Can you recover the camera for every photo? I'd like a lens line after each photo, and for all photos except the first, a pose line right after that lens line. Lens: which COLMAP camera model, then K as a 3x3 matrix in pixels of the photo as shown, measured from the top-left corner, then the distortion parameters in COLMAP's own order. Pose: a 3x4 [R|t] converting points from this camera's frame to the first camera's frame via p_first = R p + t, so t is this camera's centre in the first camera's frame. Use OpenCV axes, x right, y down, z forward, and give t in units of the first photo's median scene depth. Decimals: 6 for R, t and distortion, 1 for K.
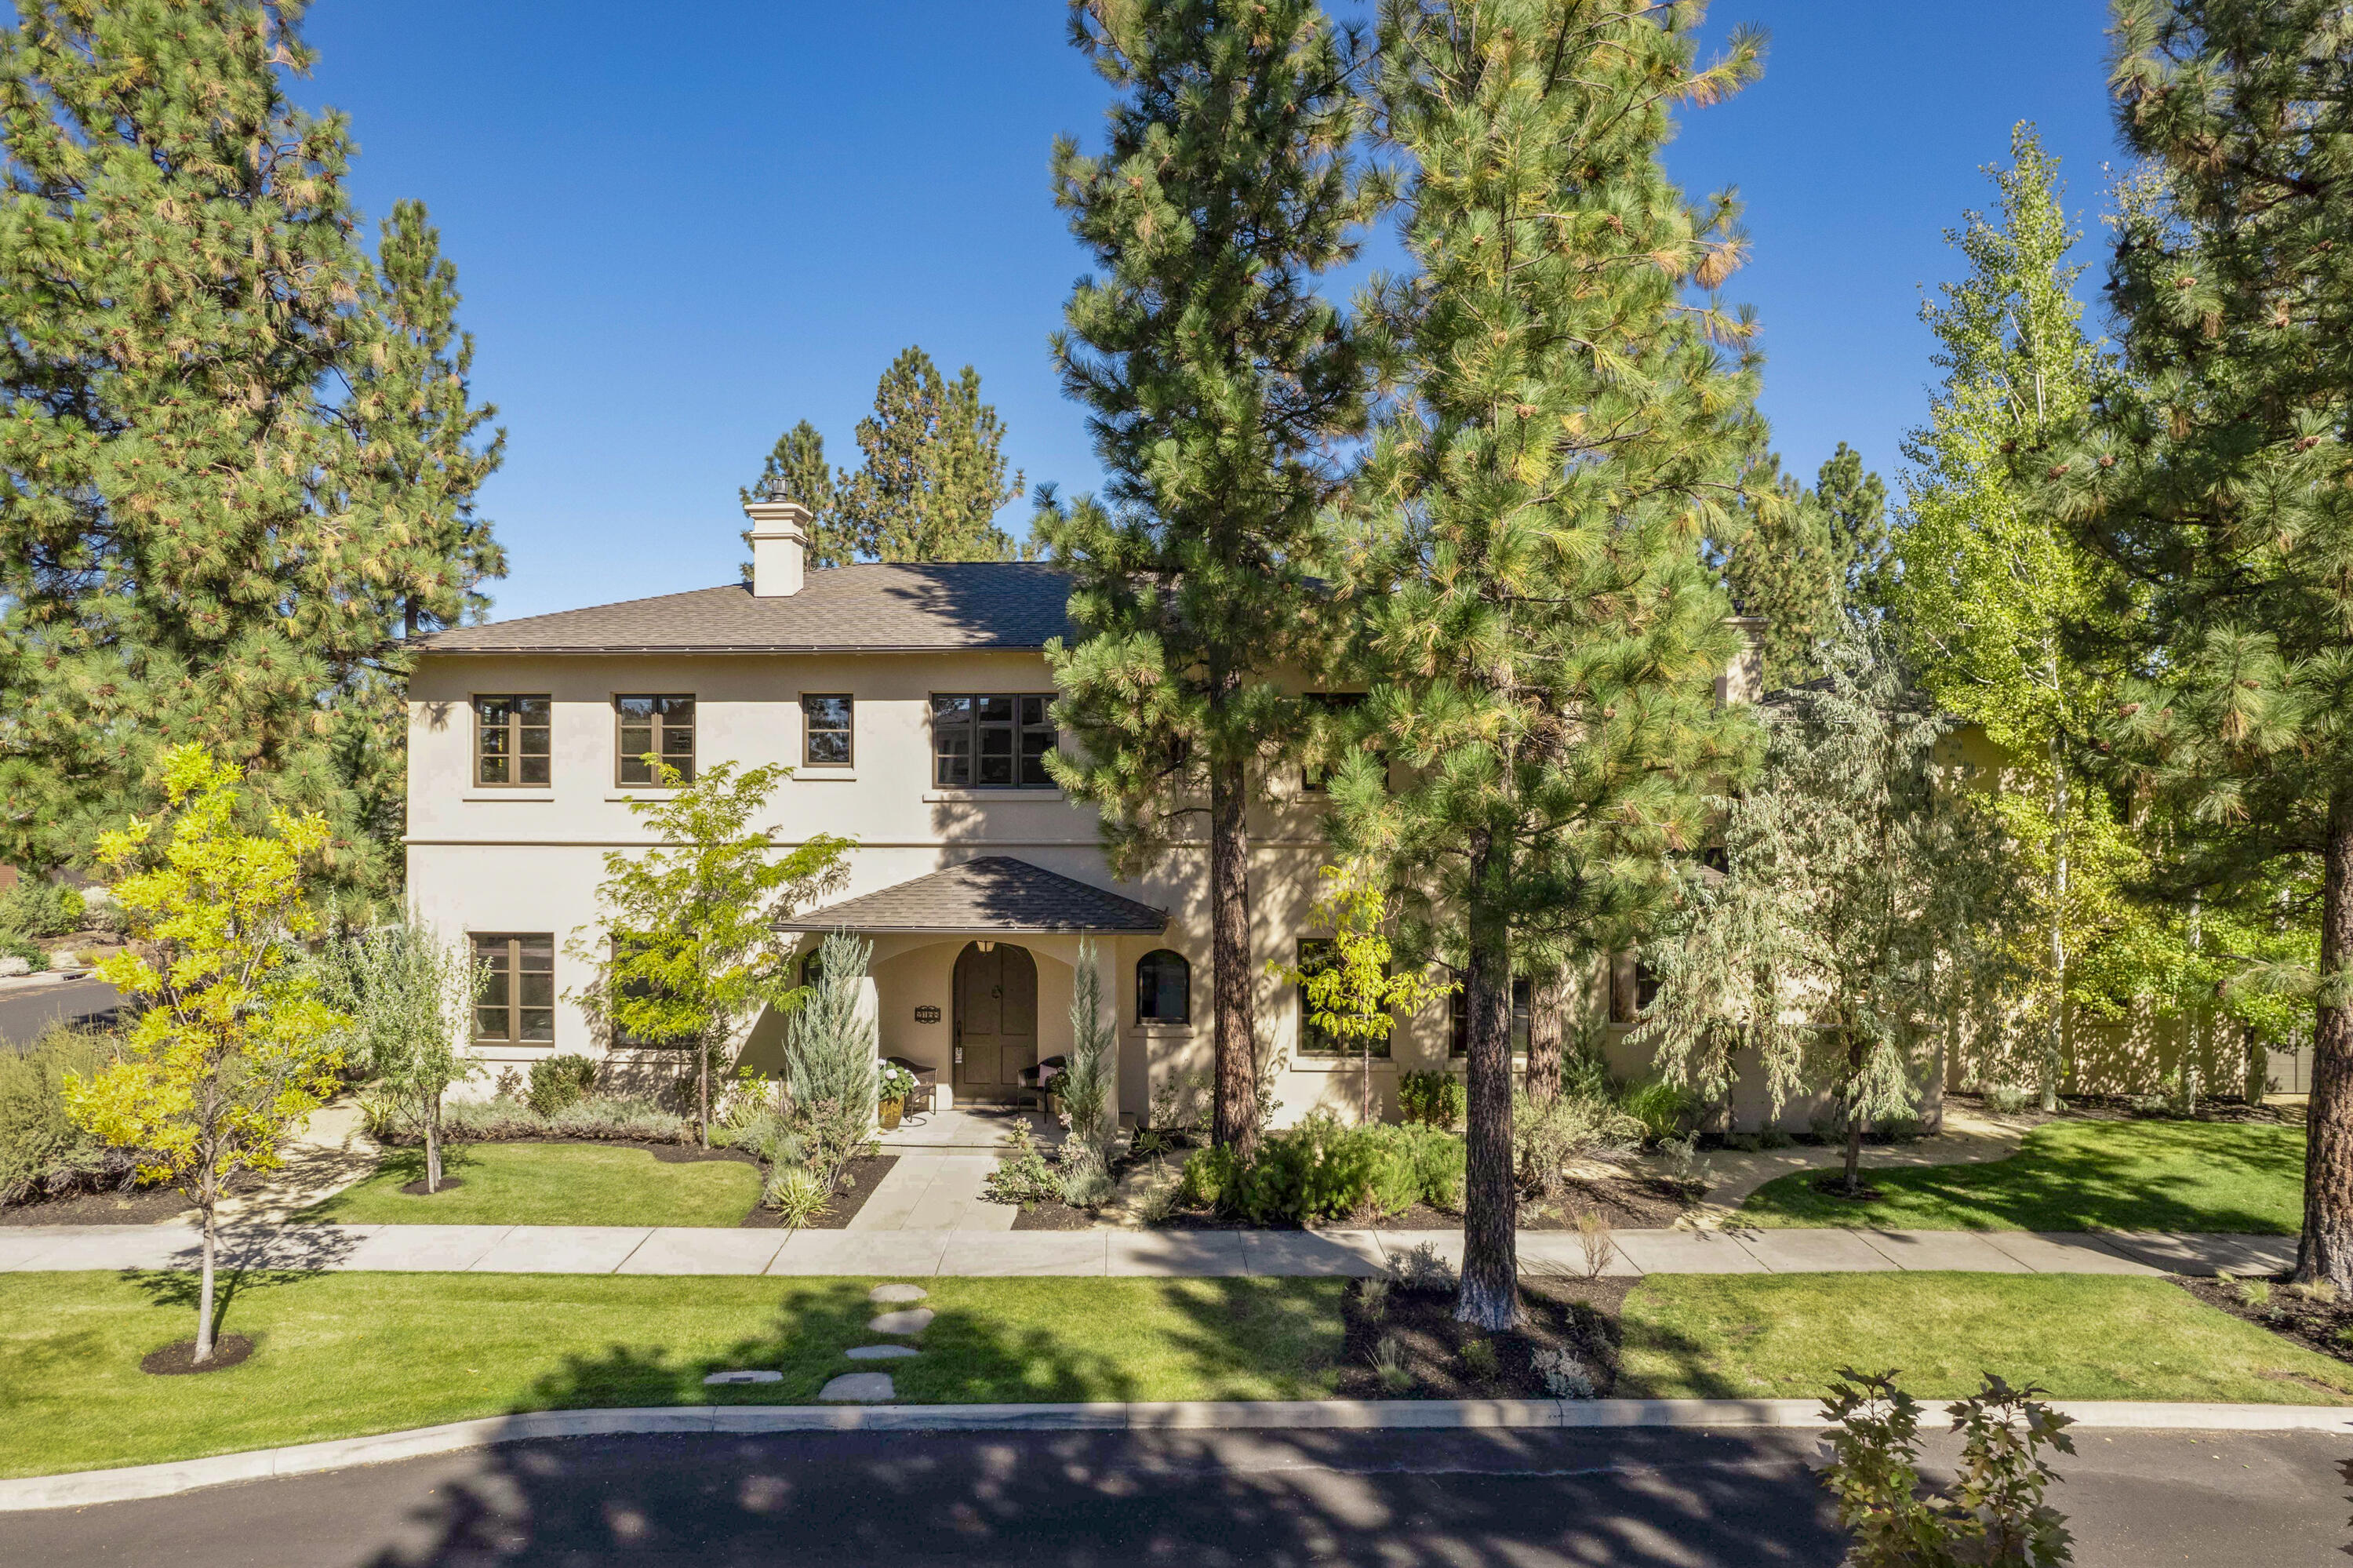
lens RADIAL K [[1495.1, 0, 1175.7], [0, 1495.1, 765.4], [0, 0, 1]] dist [-0.068096, 0.050940]
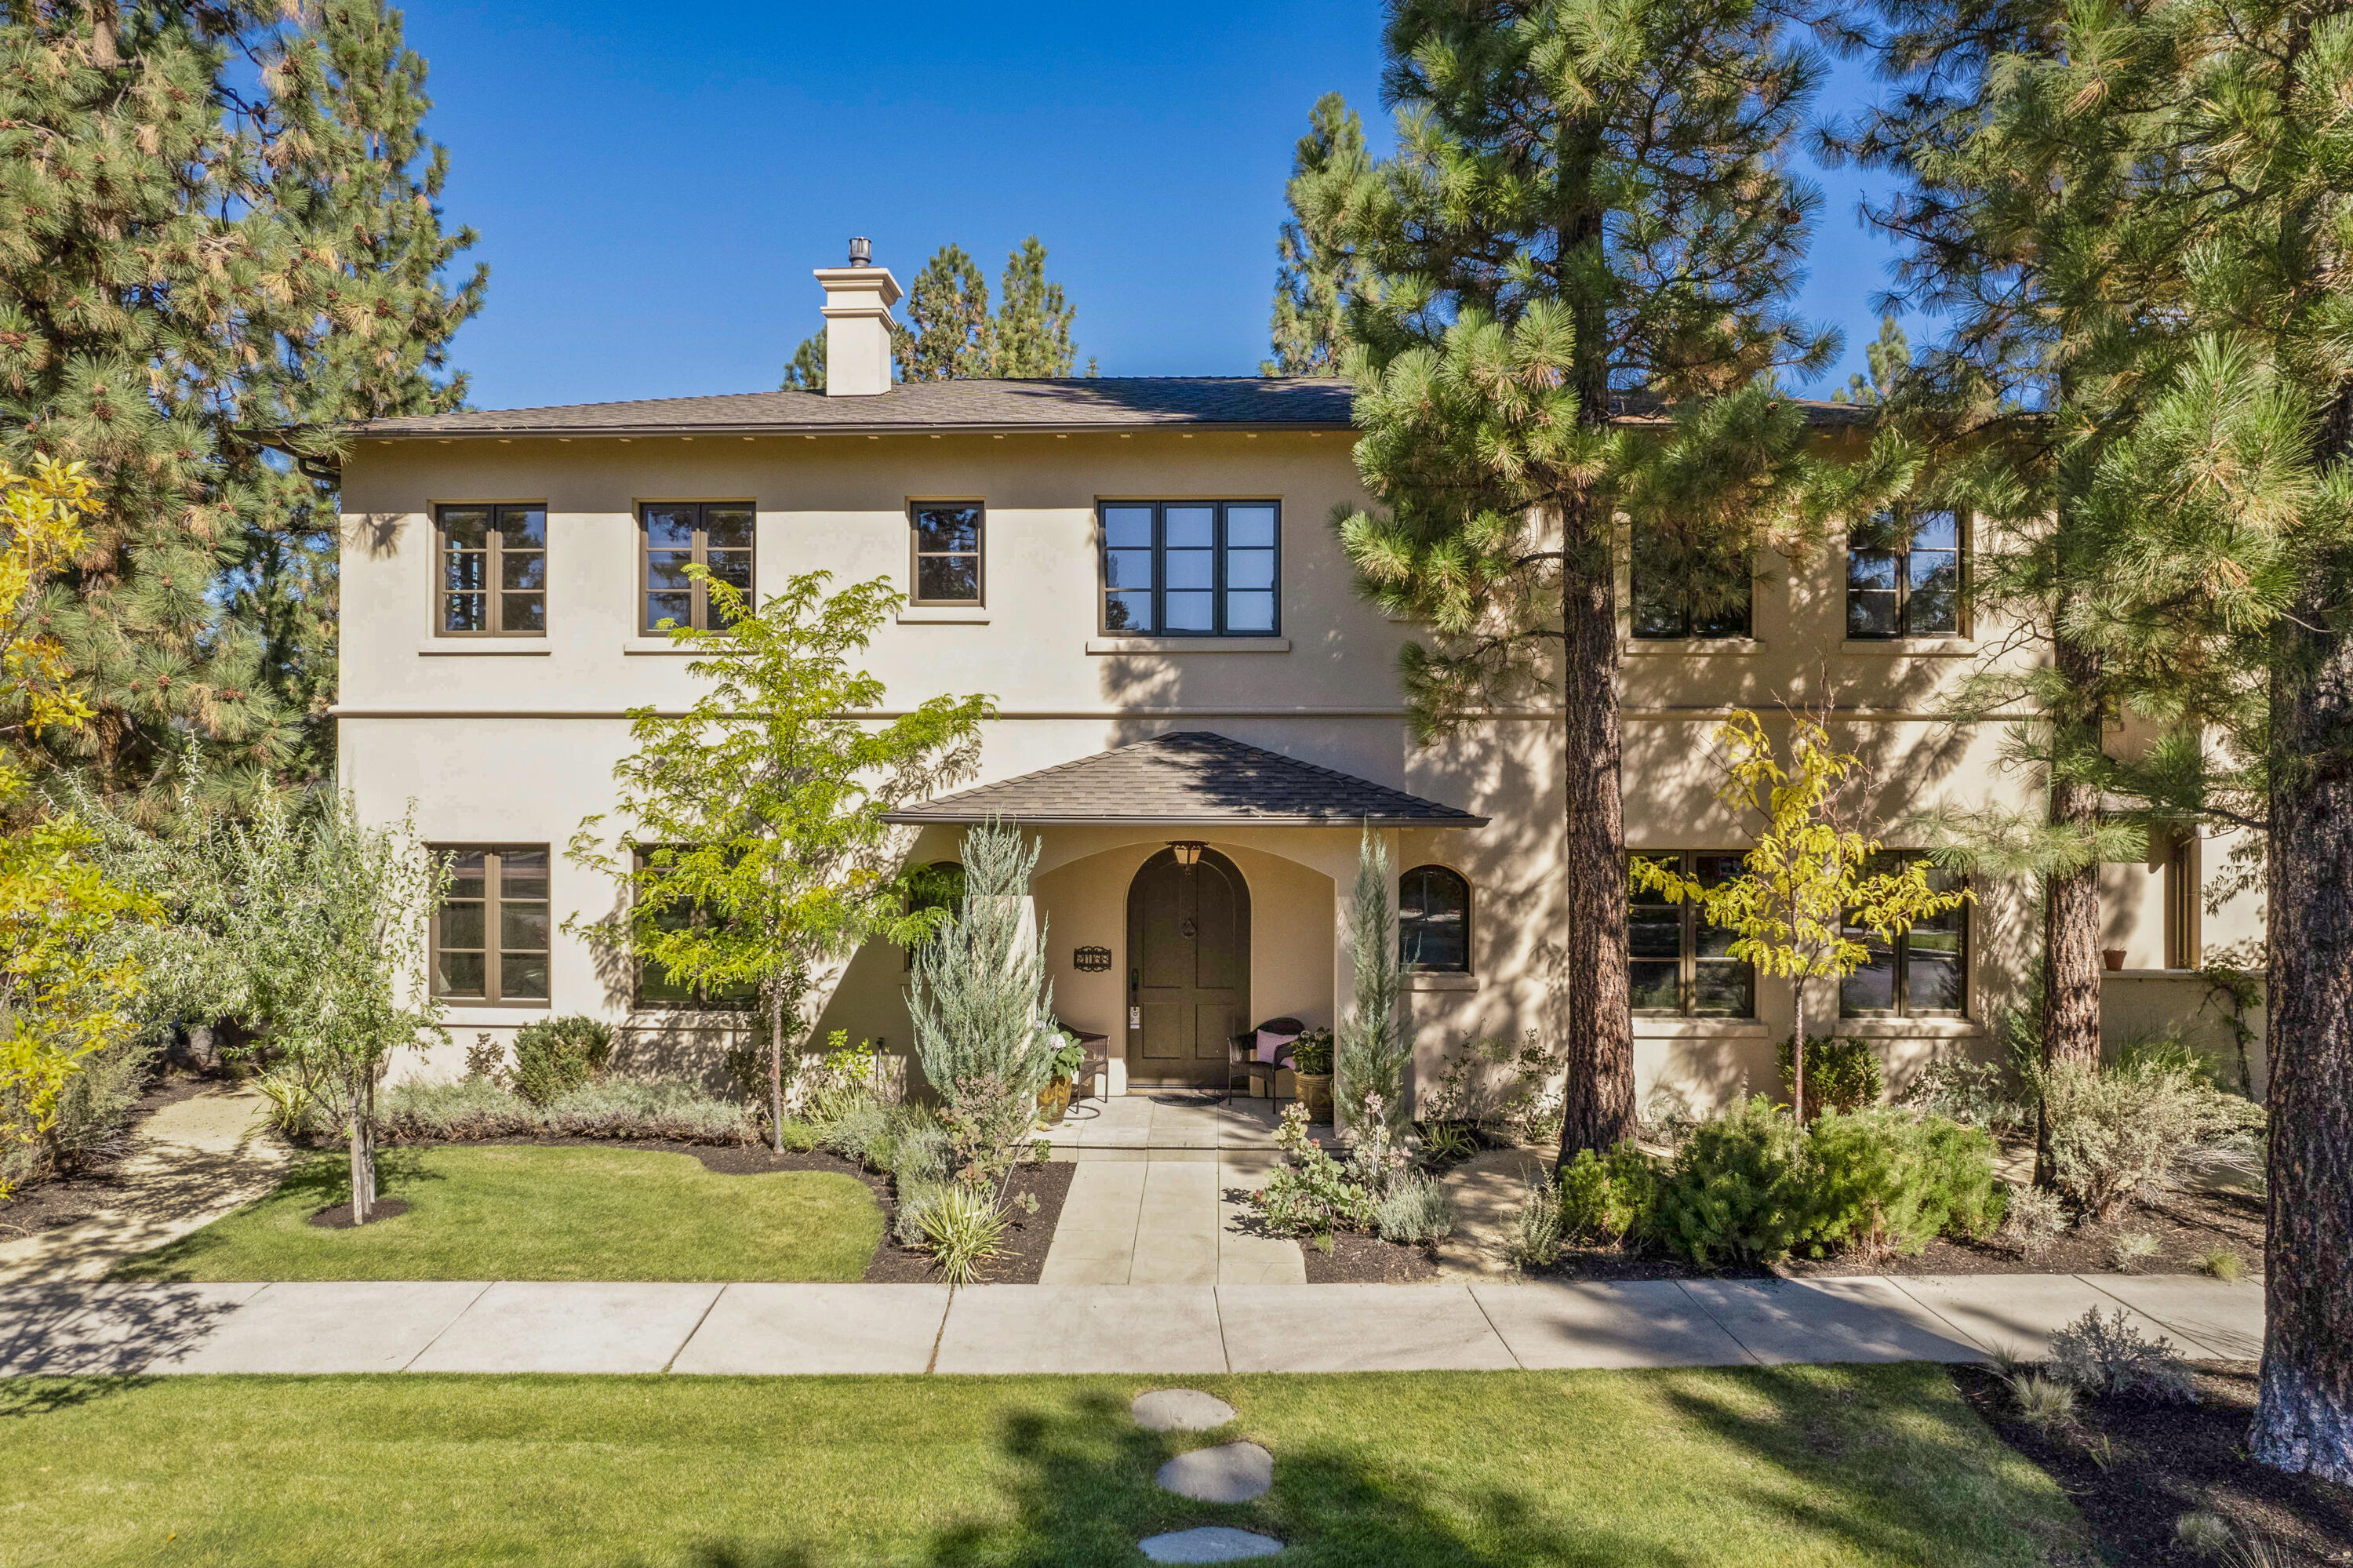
lens RADIAL K [[1495.1, 0, 1194.5], [0, 1495.1, 783.6], [0, 0, 1]] dist [-0.068096, 0.050940]
pose [[0.999795, 0.002911, 0.020020, -0.141684], [-0.003135, 0.999932, 0.011193, 0.082125], [-0.019987, -0.011254, 0.999737, 0.321579]]
